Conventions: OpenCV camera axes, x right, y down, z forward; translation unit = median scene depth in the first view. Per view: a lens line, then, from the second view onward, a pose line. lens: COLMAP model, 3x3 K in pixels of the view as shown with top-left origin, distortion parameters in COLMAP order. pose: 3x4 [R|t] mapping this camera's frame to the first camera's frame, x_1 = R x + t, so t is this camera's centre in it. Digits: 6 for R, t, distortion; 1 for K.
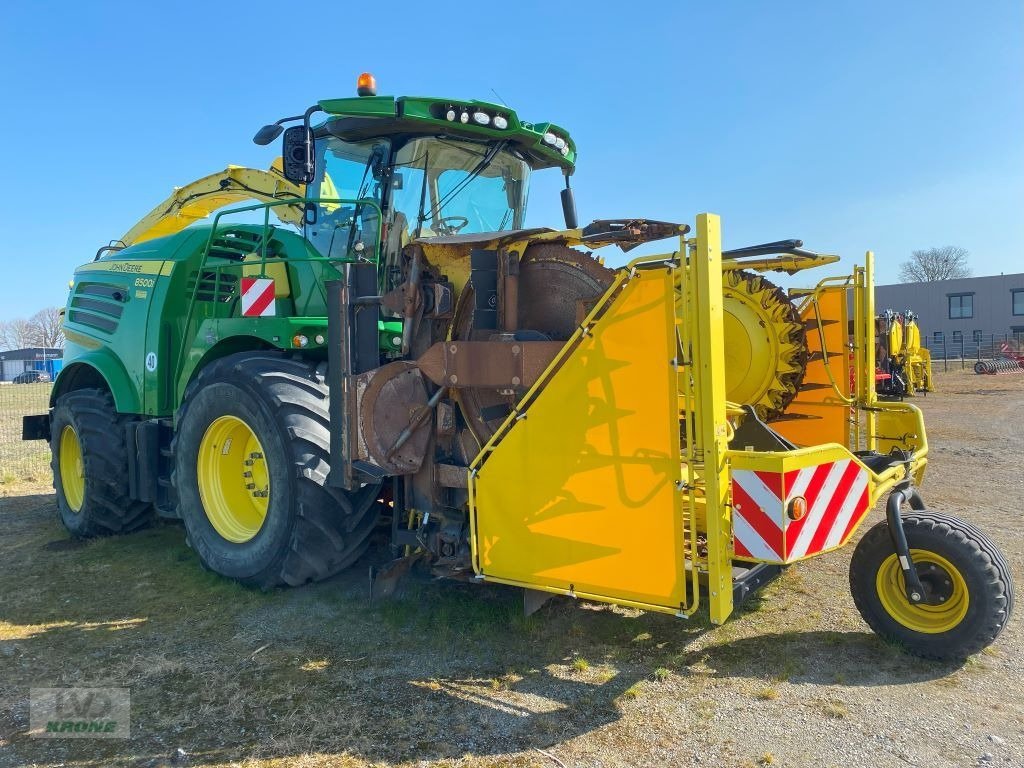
lens RADIAL K [[772.3, 0, 518.5], [0, 772.3, 386.1], [0, 0, 1]] dist [0.057076, -0.076206]
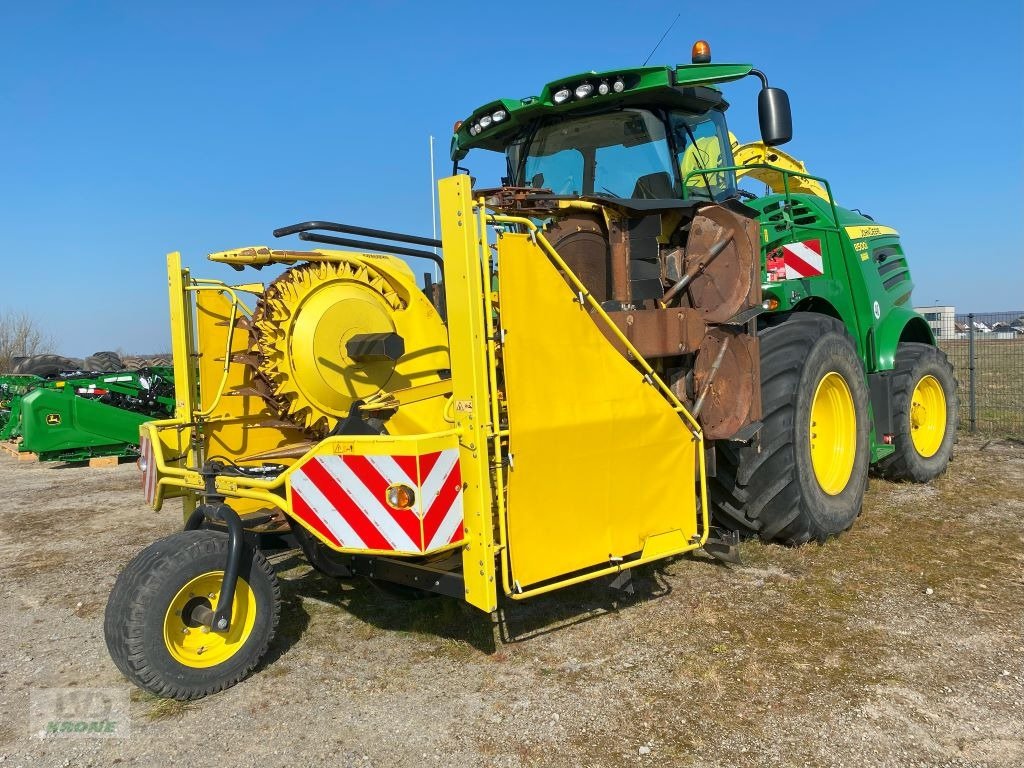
lens RADIAL K [[772.3, 0, 517.3], [0, 772.3, 382.6], [0, 0, 1]] dist [0.057076, -0.076206]
pose [[-0.062190, 0.079141, -0.994922, 1.012680], [-0.003784, 0.996825, 0.079529, -0.059857], [0.998057, 0.008711, -0.061693, 1.050560]]
